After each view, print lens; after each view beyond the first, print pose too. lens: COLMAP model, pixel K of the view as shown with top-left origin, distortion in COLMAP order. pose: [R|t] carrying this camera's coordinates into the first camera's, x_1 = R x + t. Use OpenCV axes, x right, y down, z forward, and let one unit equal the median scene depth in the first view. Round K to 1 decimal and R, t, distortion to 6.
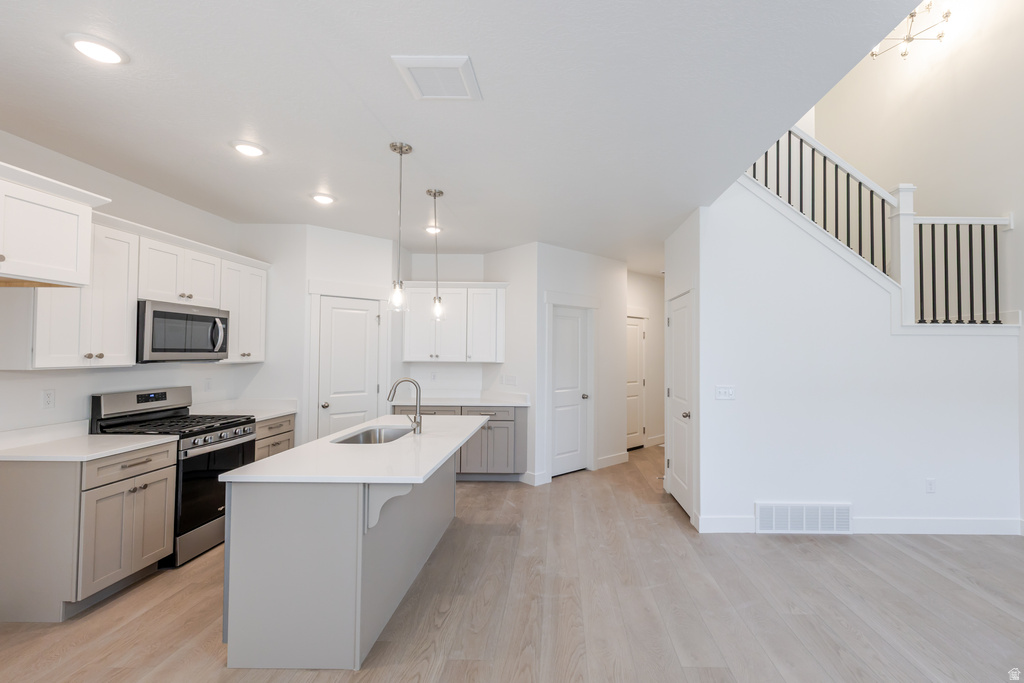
lens RADIAL K [[452.0, 0, 563.5], [0, 452.0, 344.6], [0, 0, 1]] dist [0.004728, 0.001185]
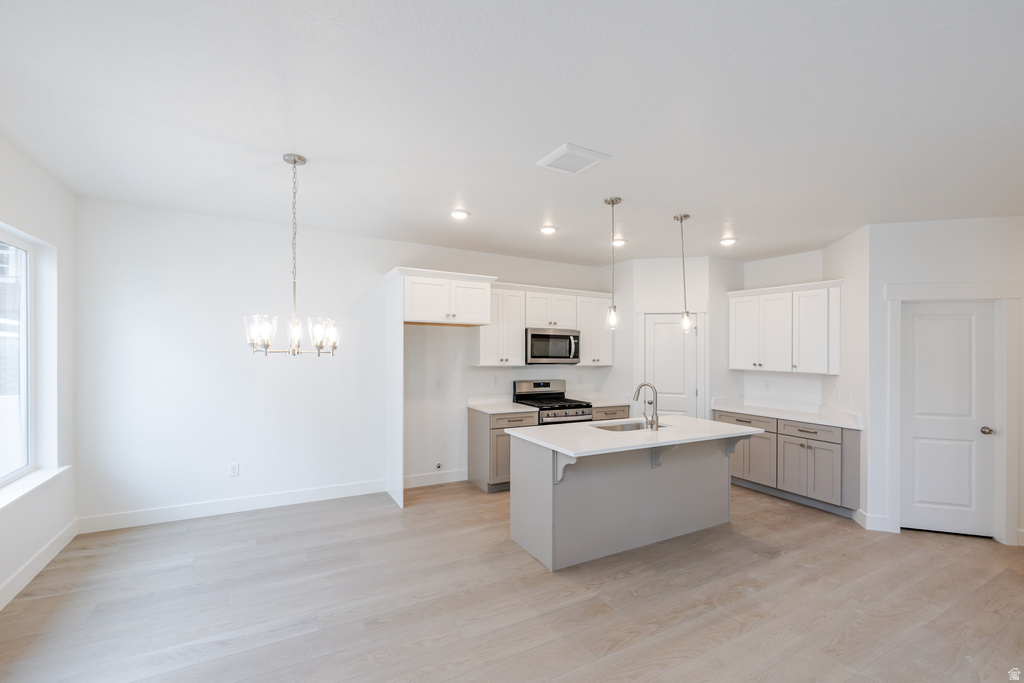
lens RADIAL K [[452.0, 0, 519.2], [0, 452.0, 365.1], [0, 0, 1]] dist [0.004728, 0.001185]
pose [[0.493695, 0.027052, -0.869214, 0.469038], [0.004036, 0.999434, 0.033397, -0.012421], [0.869626, -0.019996, 0.493307, 0.104538]]
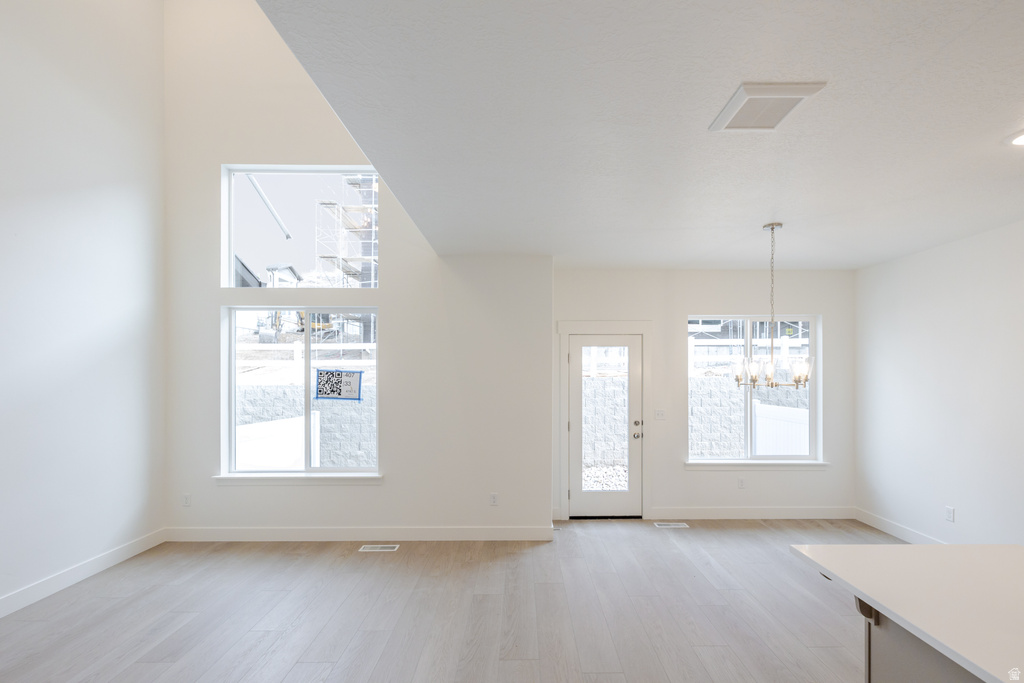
lens RADIAL K [[452.0, 0, 514.9], [0, 452.0, 381.5], [0, 0, 1]] dist [0.004728, 0.001185]
pose [[-0.999179, -0.008195, 0.039667, 0.095935], [-0.008093, 0.999964, 0.002718, -0.014224], [-0.039688, 0.002395, -0.999209, 1.124008]]
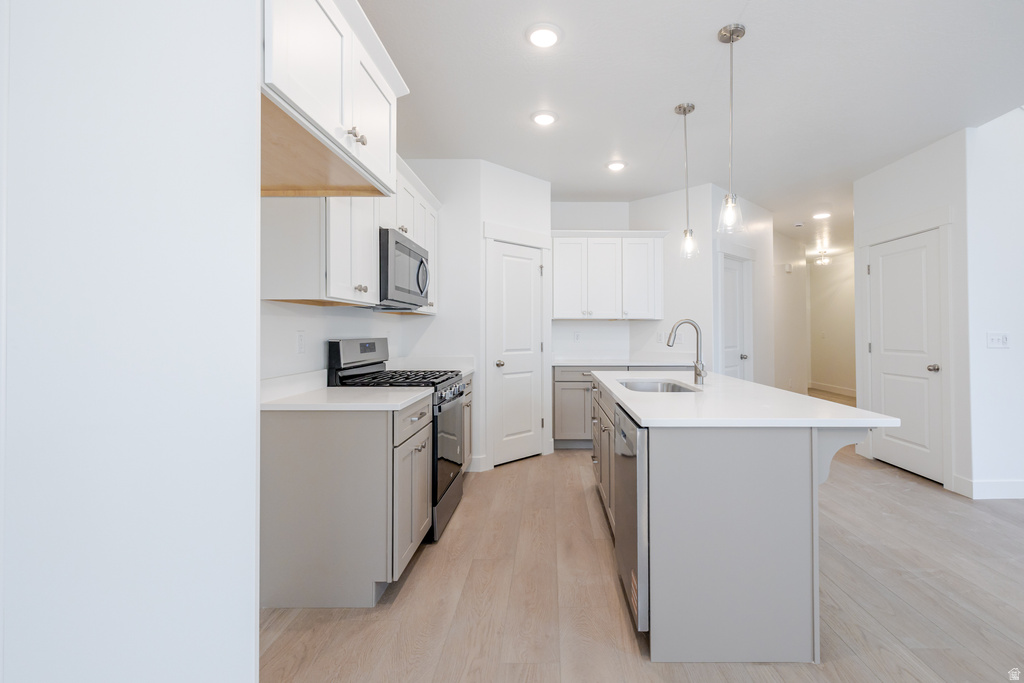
lens RADIAL K [[452.0, 0, 556.8], [0, 452.0, 331.9], [0, 0, 1]] dist [0.004728, 0.001185]
pose [[0.999927, -0.009095, 0.007988, -0.534596], [0.008952, 0.999802, 0.017756, 0.071866], [-0.008148, -0.017684, 0.999810, 0.134280]]
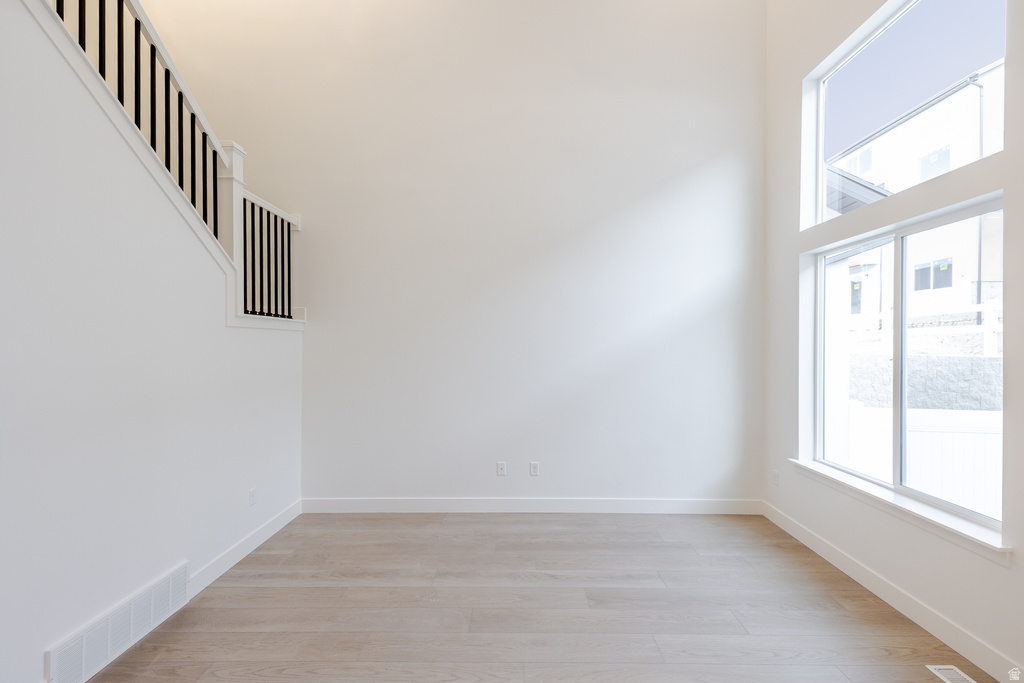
lens RADIAL K [[452.0, 0, 515.3], [0, 452.0, 347.2], [0, 0, 1]] dist [0.004728, 0.001185]
pose [[0.015542, -0.015065, 0.999766, -0.079179], [-0.016356, 0.999749, 0.015319, -0.006321], [-0.999745, -0.016590, 0.015291, 0.548570]]
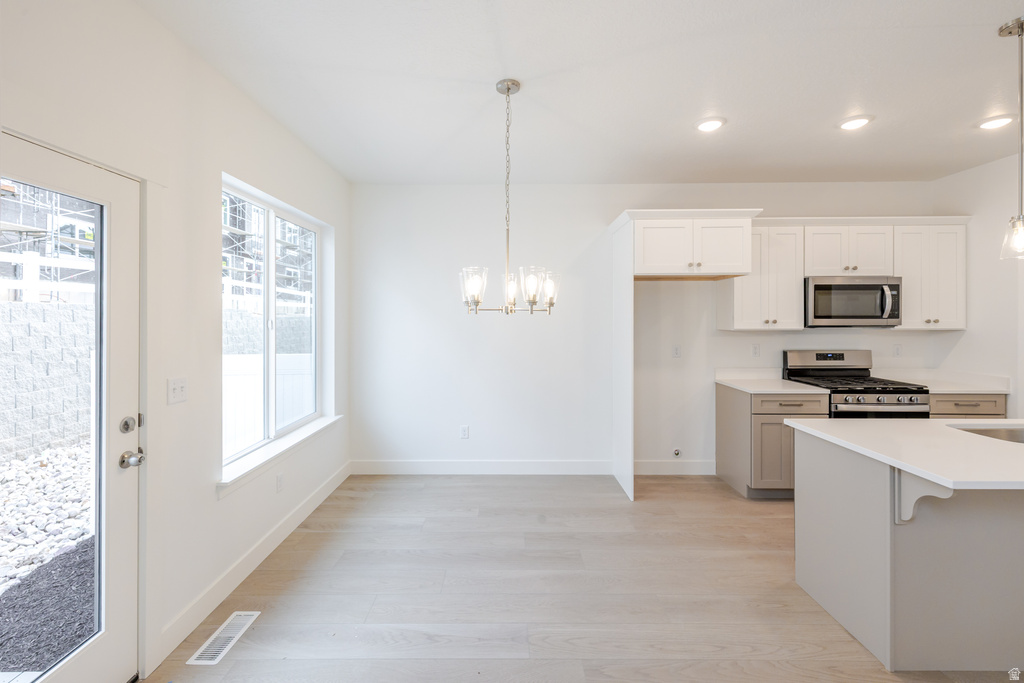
lens RADIAL K [[452.0, 0, 499.4], [0, 452.0, 324.1], [0, 0, 1]] dist [0.004728, 0.001185]
pose [[-0.016667, 0.008139, -0.999828, 0.273782], [0.018524, 0.999798, 0.007830, 0.005241], [0.999689, -0.018390, -0.016814, 0.151642]]
